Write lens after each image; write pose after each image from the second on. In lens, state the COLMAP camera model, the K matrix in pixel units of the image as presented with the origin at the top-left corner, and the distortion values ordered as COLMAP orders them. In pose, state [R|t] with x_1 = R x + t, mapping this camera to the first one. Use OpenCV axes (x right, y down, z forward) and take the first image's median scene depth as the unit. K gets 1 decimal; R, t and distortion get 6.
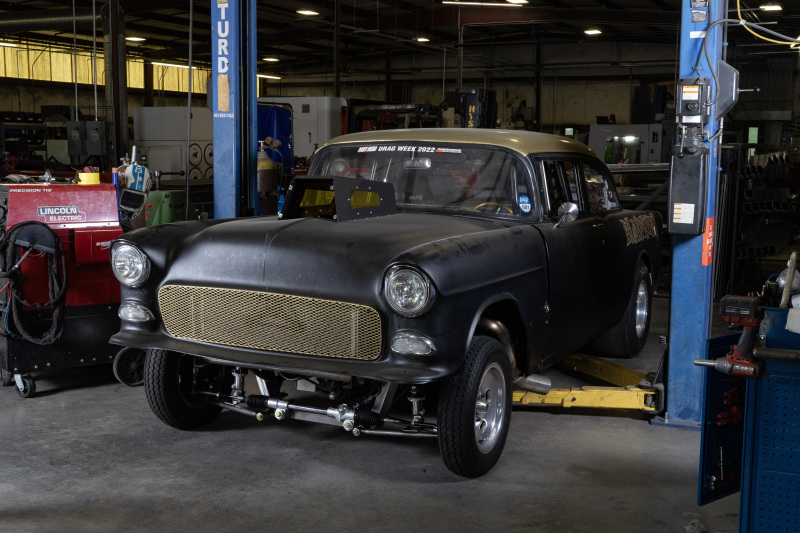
lens RADIAL K [[1008.4, 0, 400.0], [0, 1008.4, 266.5], [0, 0, 1]] dist [0.015061, 0.007135]
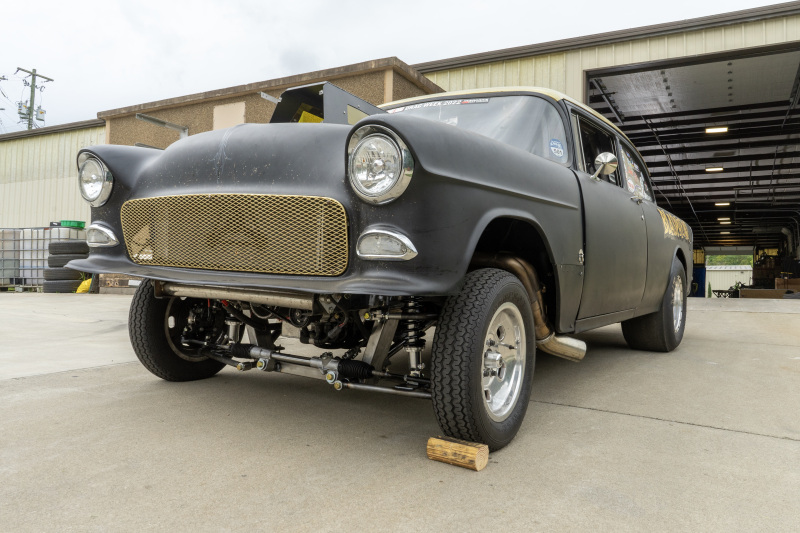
lens RADIAL K [[636.9, 0, 400.0], [0, 636.9, 266.5], [0, 0, 1]] dist [-0.013183, 0.000841]
pose [[0.990293, 0.022013, -0.137244, 0.072843], [-0.036326, 0.994051, -0.102675, 0.118190], [0.134168, 0.106664, 0.985201, 0.486589]]
